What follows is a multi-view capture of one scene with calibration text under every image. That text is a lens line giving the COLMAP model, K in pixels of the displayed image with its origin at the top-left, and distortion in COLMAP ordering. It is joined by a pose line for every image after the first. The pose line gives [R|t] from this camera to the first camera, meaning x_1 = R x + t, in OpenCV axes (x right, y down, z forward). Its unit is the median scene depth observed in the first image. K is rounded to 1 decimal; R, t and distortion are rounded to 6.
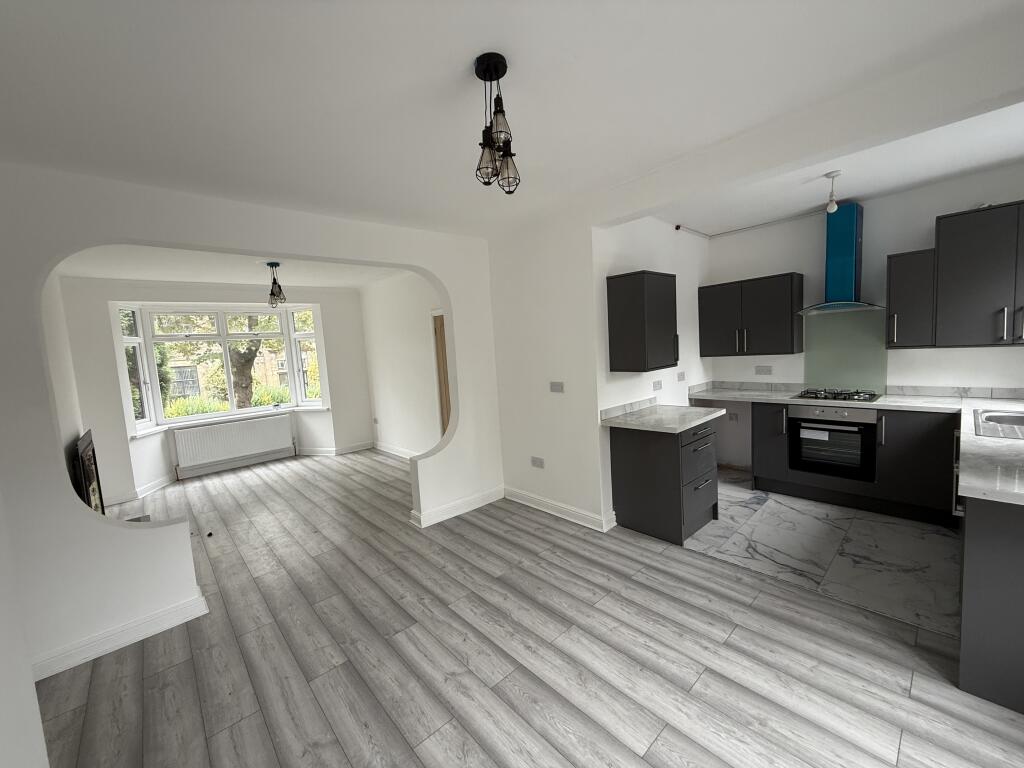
lens RADIAL K [[407.5, 0, 511.3], [0, 407.5, 382.9], [0, 0, 1]] dist [0.000905, -0.000042]
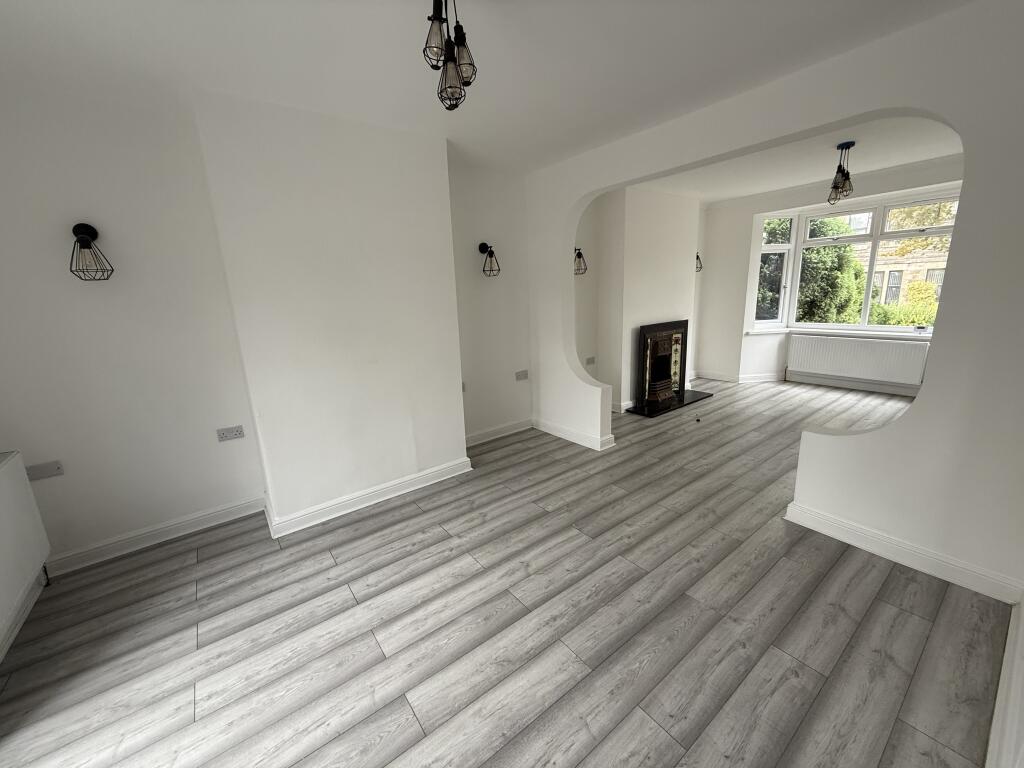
lens RADIAL K [[407.5, 0, 511.3], [0, 407.5, 382.9], [0, 0, 1]] dist [0.000905, -0.000042]
pose [[-0.085356, 0.289934, -0.953233, 0.478832], [-0.042110, 0.954820, 0.294188, -0.074829], [0.995460, 0.065251, -0.069290, 0.581766]]
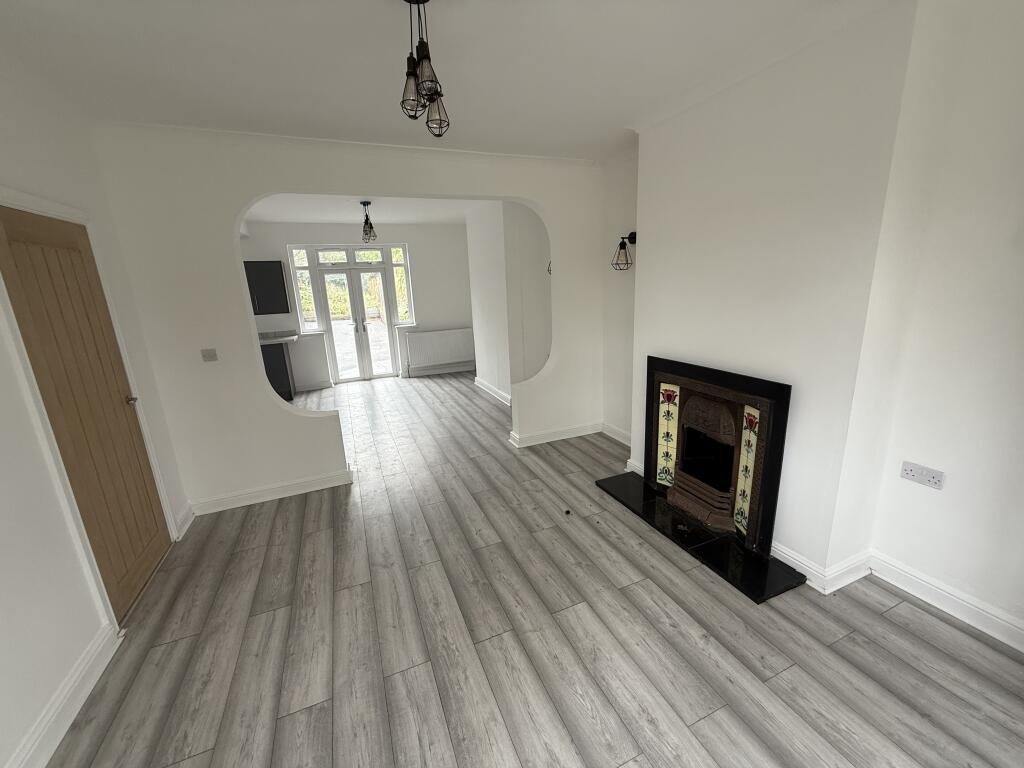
lens RADIAL K [[407.5, 0, 511.3], [0, 407.5, 382.9], [0, 0, 1]] dist [0.000905, -0.000042]
pose [[-0.938769, 0.023663, 0.343735, -1.006793], [0.132689, 0.945521, 0.297293, -0.107216], [-0.317973, 0.324699, -0.890766, 1.813552]]
